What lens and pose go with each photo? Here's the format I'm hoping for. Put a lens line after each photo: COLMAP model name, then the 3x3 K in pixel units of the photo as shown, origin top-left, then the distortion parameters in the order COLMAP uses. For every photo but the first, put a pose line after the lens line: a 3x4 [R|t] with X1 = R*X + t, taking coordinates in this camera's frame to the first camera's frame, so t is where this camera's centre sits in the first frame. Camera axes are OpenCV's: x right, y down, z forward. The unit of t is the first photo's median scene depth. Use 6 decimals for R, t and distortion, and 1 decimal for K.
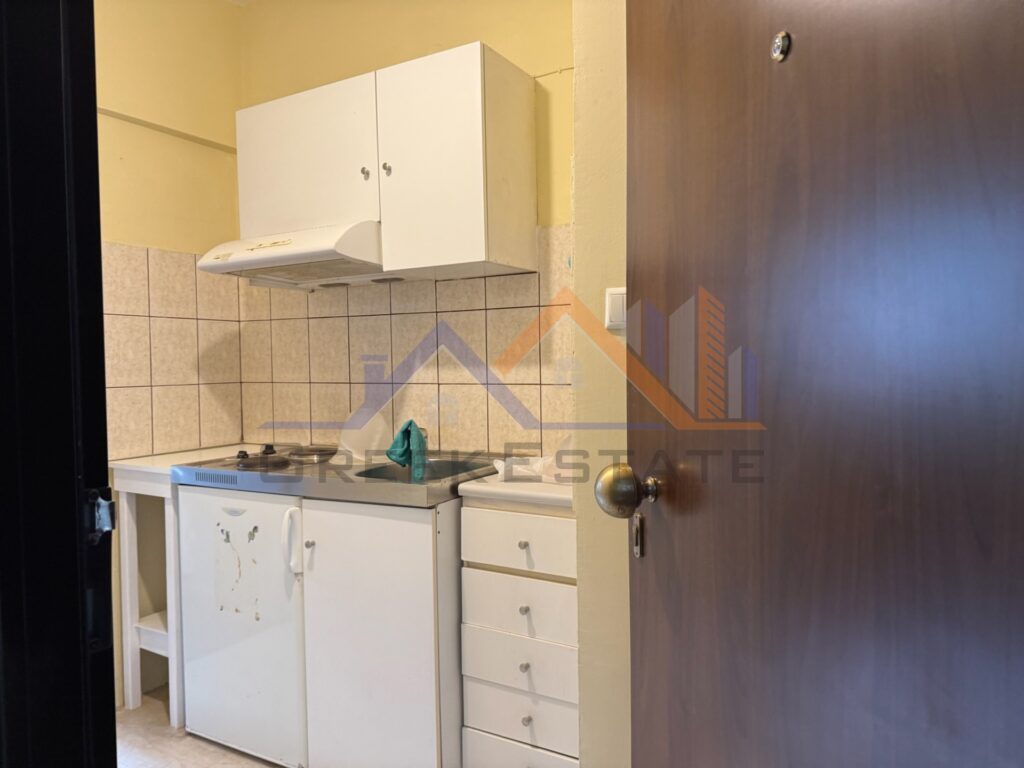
lens RADIAL K [[719.3, 0, 514.7], [0, 719.3, 379.4], [0, 0, 1]] dist [0.051069, -0.067675]
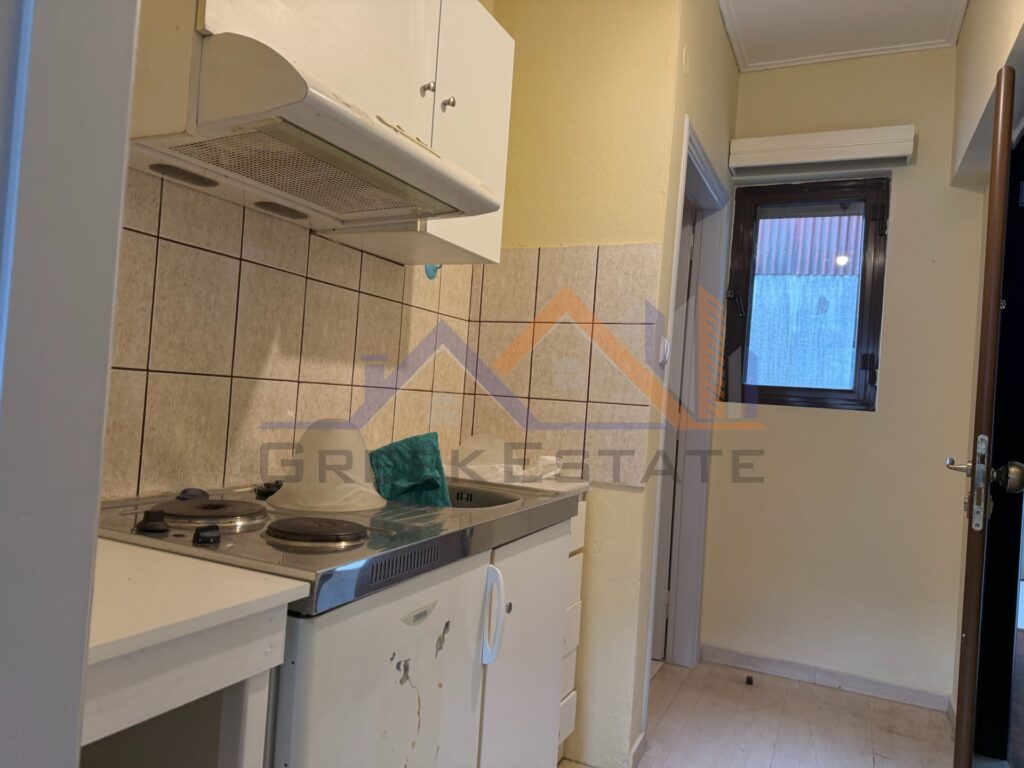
lens RADIAL K [[719.3, 0, 514.5], [0, 719.3, 389.6], [0, 0, 1]] dist [0.051069, -0.067675]
pose [[-0.097492, 0.016826, 0.995094, -0.846241], [-0.041859, 0.998903, -0.020992, 0.020572], [-0.994356, -0.043700, -0.096681, 0.896365]]
